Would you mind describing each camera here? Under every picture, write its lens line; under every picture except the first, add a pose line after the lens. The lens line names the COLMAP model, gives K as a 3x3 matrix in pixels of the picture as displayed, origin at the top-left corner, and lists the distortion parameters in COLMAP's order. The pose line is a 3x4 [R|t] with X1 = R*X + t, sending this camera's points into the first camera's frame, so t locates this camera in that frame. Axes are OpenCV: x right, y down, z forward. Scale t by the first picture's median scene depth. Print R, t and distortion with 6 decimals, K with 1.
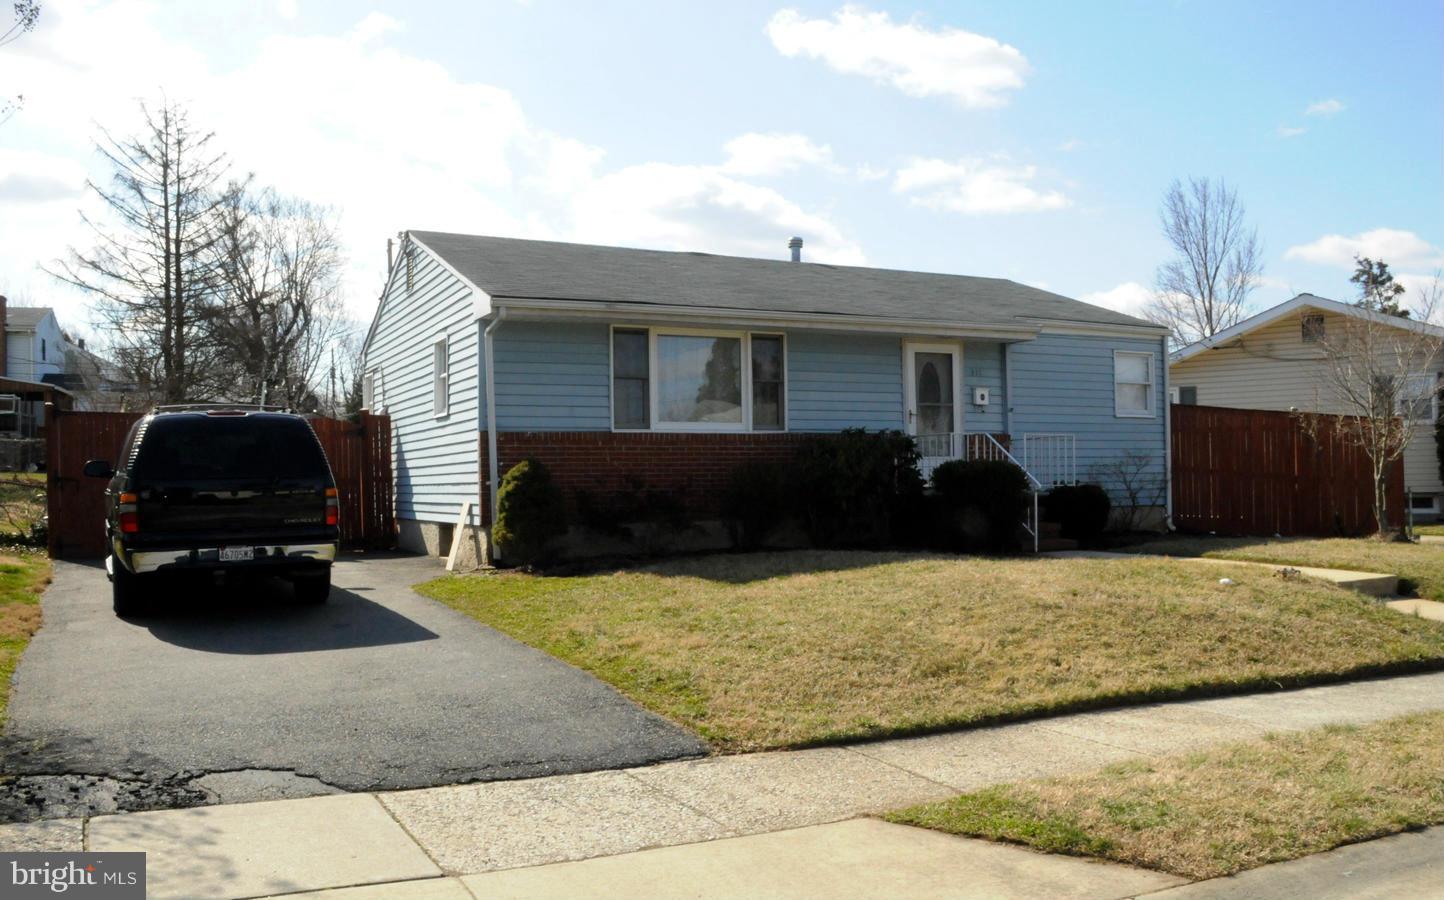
lens RADIAL K [[1233.8, 0, 722.0], [0, 1233.8, 450.0], [0, 0, 1]] dist [-0.036224, -0.002141]
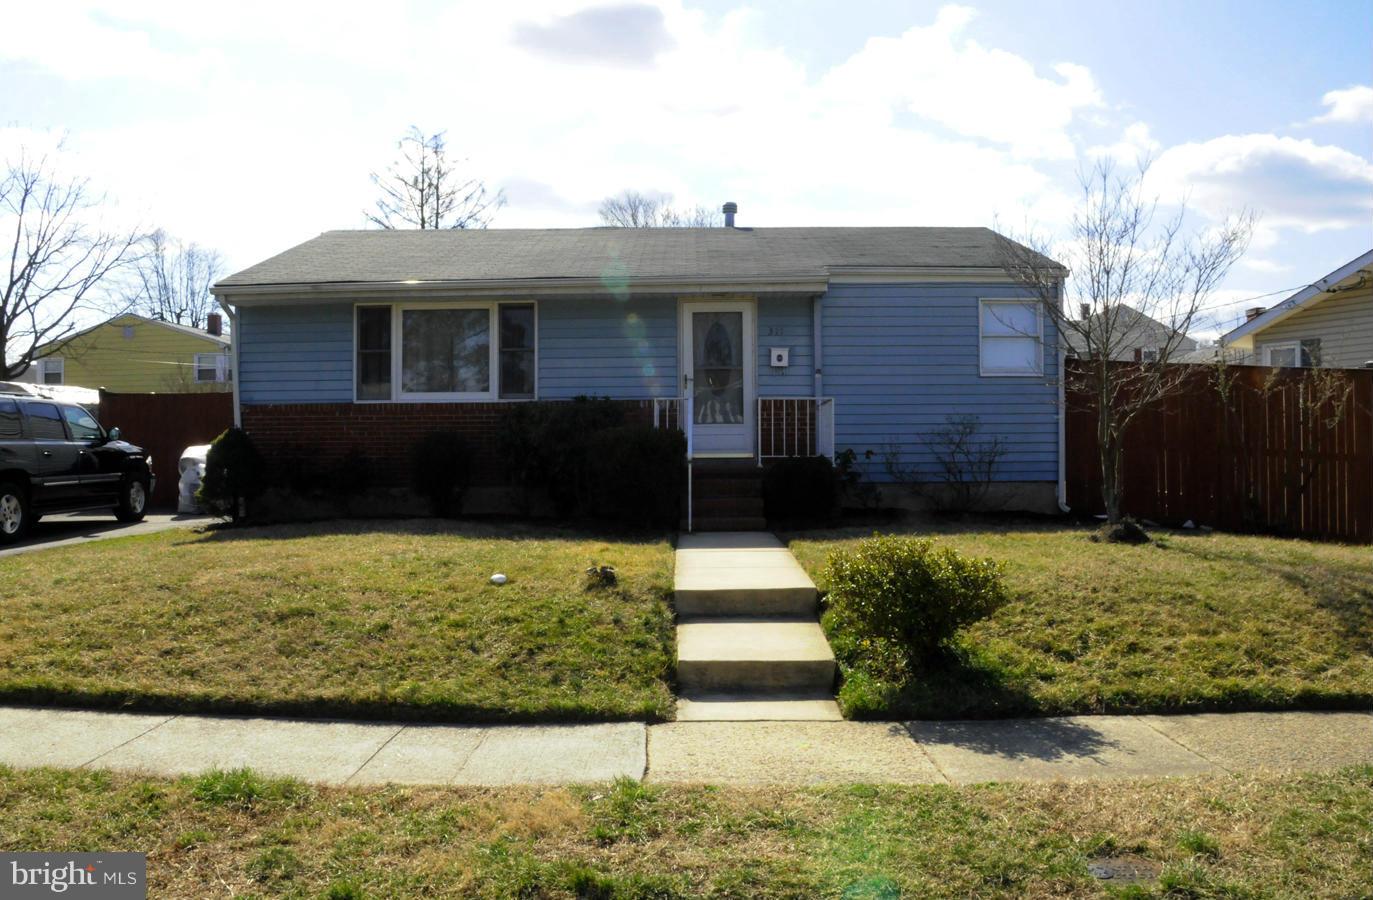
lens RADIAL K [[1070.2, 0, 665.9], [0, 1070.2, 460.4], [0, 0, 1]] dist [-0.099782, 0.006177]
pose [[0.880505, 0.011890, -0.473887, 0.528163], [0.007350, 0.999223, 0.038727, 0.001456], [0.473980, -0.037583, 0.879733, 0.272361]]
